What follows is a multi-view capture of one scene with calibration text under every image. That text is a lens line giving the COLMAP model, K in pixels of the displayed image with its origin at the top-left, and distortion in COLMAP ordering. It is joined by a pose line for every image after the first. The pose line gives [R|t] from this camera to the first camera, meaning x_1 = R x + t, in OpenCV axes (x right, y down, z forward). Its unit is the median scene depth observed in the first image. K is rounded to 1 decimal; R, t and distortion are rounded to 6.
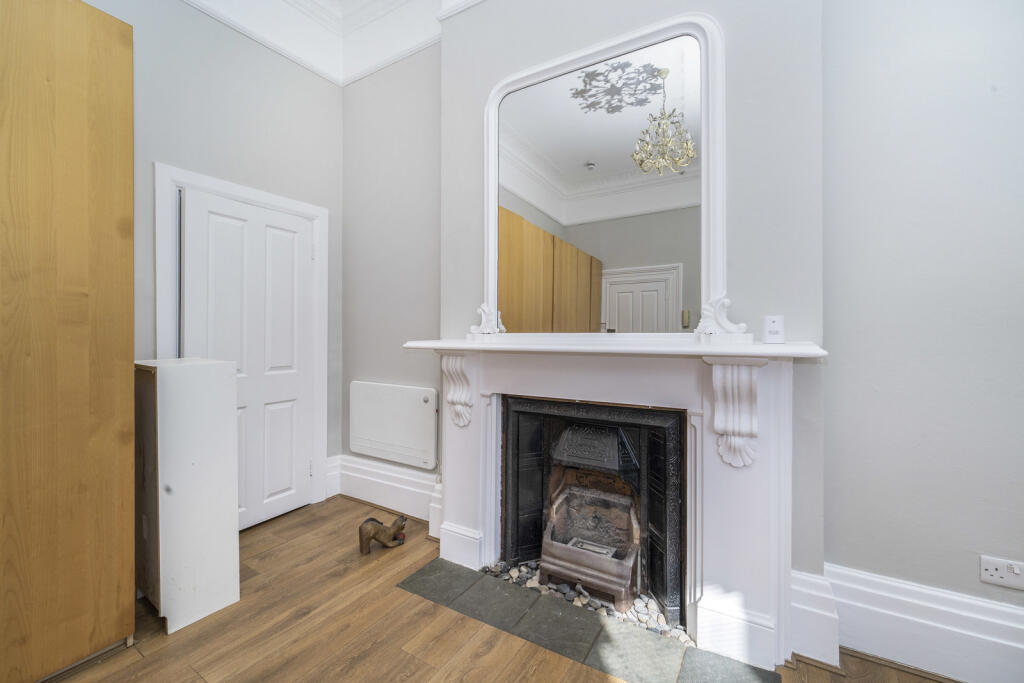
lens RADIAL K [[431.1, 0, 510.9], [0, 431.1, 330.6], [0, 0, 1]] dist [0.002098, 0.000011]
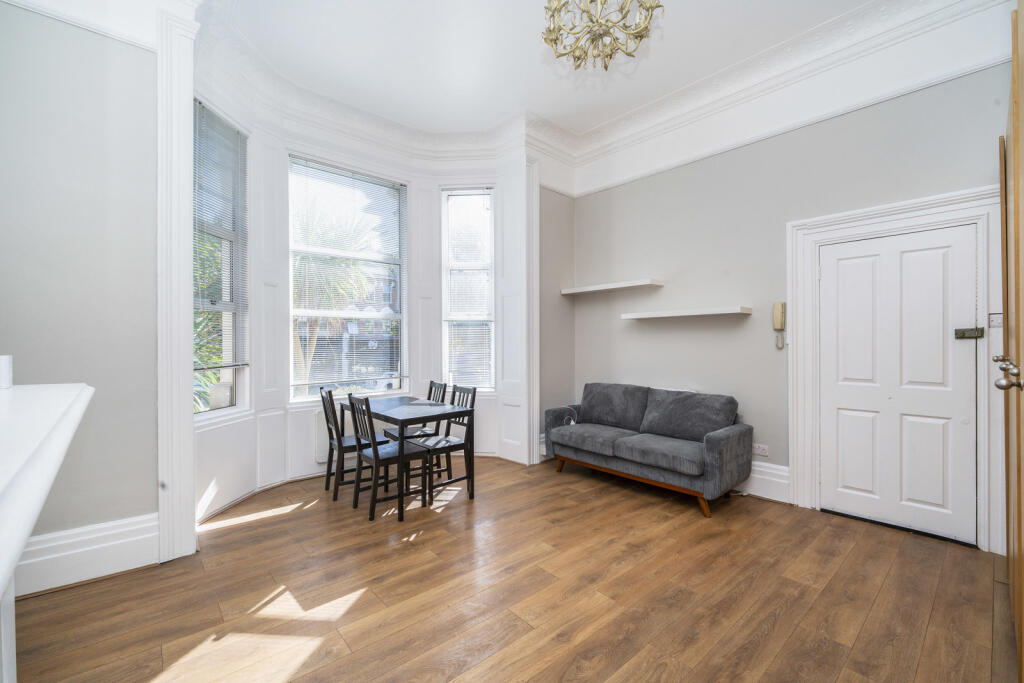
lens RADIAL K [[441.1, 0, 512.0], [0, 441.1, 341.5], [0, 0, 1]] dist [0.000675, -0.000059]
pose [[-0.961154, 0.003333, 0.275992, -0.276167], [0.001058, 0.999964, -0.008390, -0.039971], [-0.276010, -0.007772, -0.961123, 0.877847]]
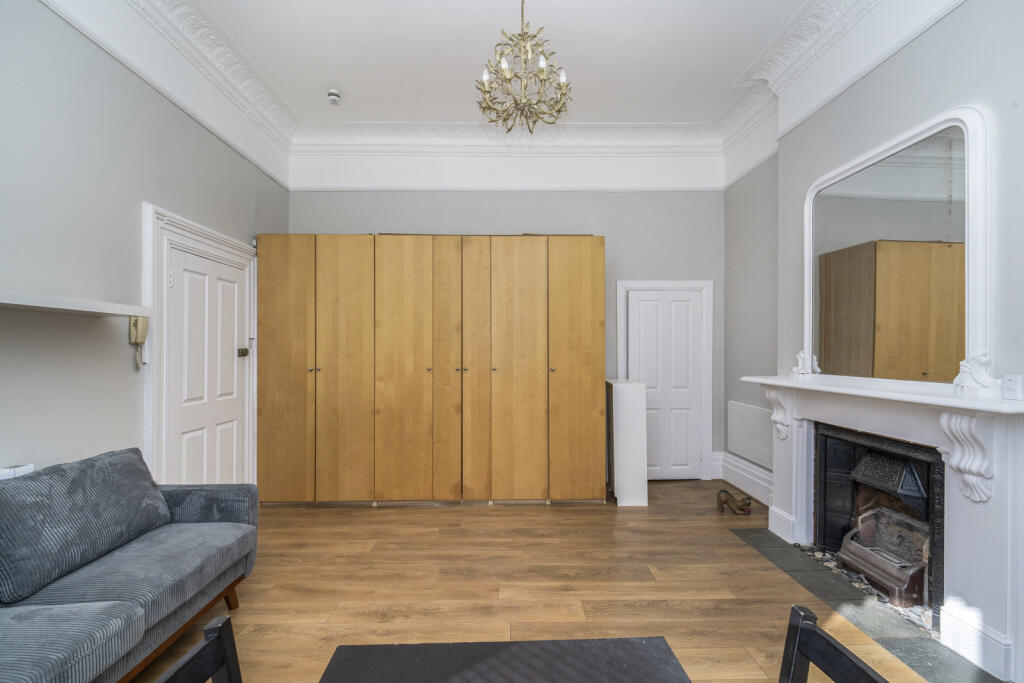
lens RADIAL K [[441.1, 0, 512.0], [0, 441.1, 341.5], [0, 0, 1]] dist [0.000675, -0.000059]
pose [[0.551866, -0.012484, -0.833839, 0.618262], [0.001193, 0.999899, -0.014180, -0.078987], [0.833932, 0.006831, 0.551825, -0.540473]]
